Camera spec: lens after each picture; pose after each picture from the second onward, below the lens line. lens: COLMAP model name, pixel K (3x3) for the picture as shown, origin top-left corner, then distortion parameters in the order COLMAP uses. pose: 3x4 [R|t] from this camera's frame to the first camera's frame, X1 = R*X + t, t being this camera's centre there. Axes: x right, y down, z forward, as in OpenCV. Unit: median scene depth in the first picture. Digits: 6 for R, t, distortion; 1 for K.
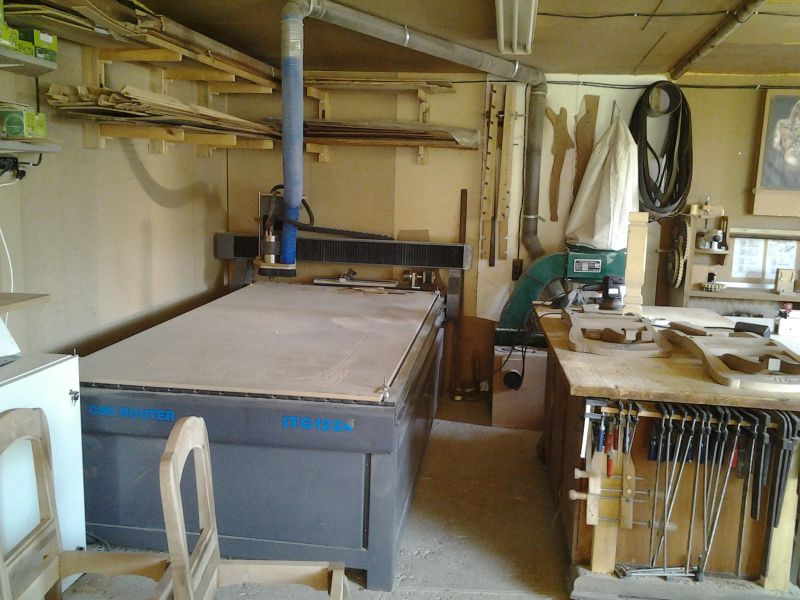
lens RADIAL K [[791.9, 0, 399.2], [0, 791.9, 292.0], [0, 0, 1]] dist [0.007098, -0.031088]
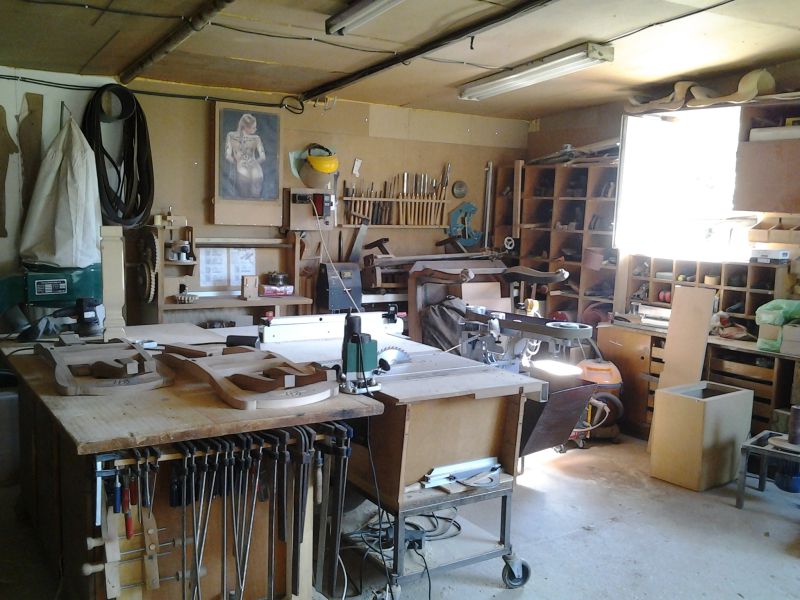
lens RADIAL K [[770.0, 0, 387.6], [0, 770.0, 301.9], [0, 0, 1]] dist [0.053059, -0.119159]
pose [[0.775725, -0.087052, 0.625039, -0.014816], [0.082441, 0.995931, 0.036392, -0.020672], [-0.625663, 0.023299, 0.779745, 0.112528]]
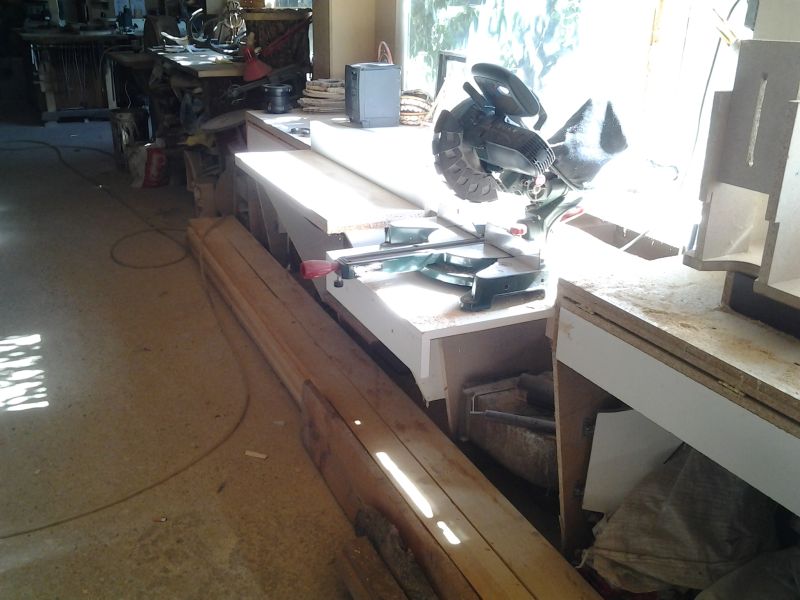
lens RADIAL K [[770.0, 0, 387.6], [0, 770.0, 301.9], [0, 0, 1]] dist [0.053059, -0.119159]
pose [[0.829589, -0.227843, 0.509774, -0.219970], [0.092984, 0.956584, 0.276225, 0.254365], [-0.550578, -0.181752, 0.814758, -1.433300]]
